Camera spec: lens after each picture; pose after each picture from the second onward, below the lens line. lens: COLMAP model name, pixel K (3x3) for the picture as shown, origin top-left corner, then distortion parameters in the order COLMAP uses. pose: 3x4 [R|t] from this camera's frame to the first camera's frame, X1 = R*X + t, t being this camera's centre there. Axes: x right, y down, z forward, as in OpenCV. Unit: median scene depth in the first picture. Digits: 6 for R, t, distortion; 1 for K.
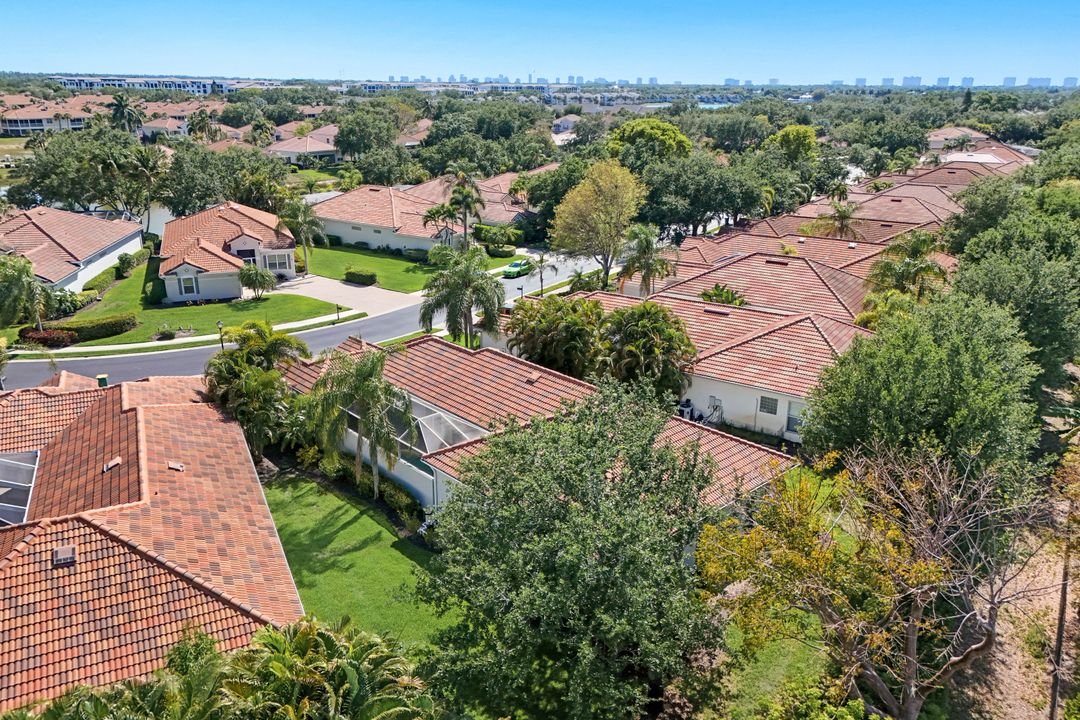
lens RADIAL K [[799.8, 0, 540.0], [0, 799.8, 360.0], [0, 0, 1]] dist [0.038514, -0.002154]
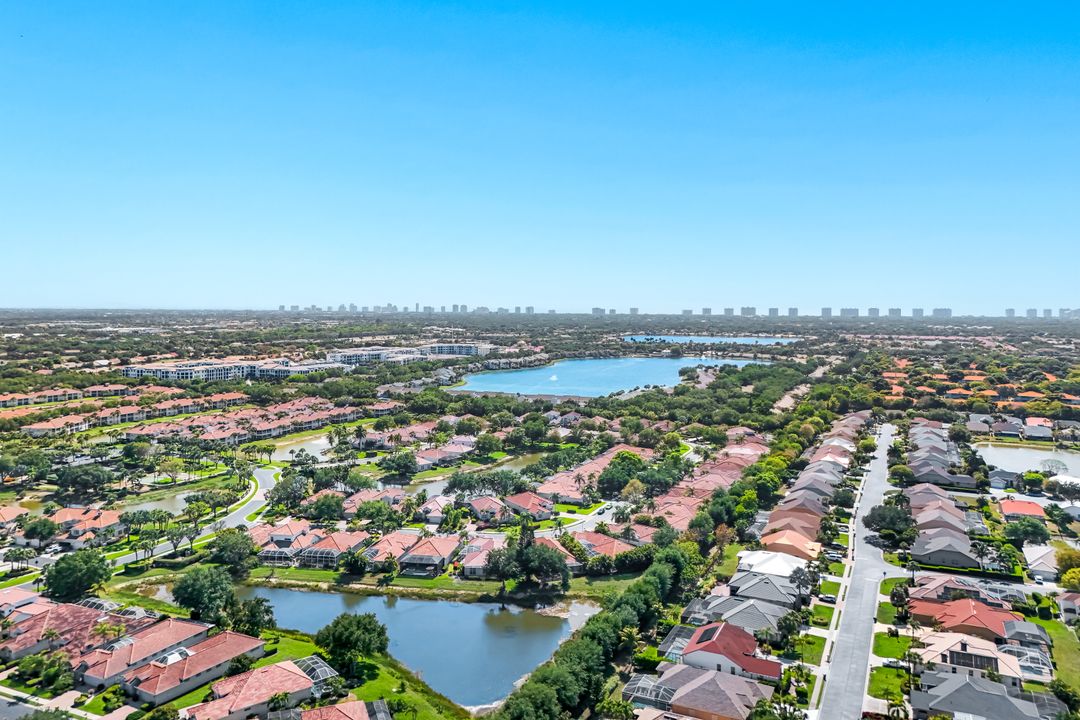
lens RADIAL K [[799.8, 0, 540.0], [0, 799.8, 360.0], [0, 0, 1]] dist [0.038514, -0.002154]
pose [[0.988324, -0.016394, 0.151484, -0.731427], [0.054994, 0.965560, -0.254302, 0.125426], [-0.142097, 0.259663, 0.955188, -2.176723]]
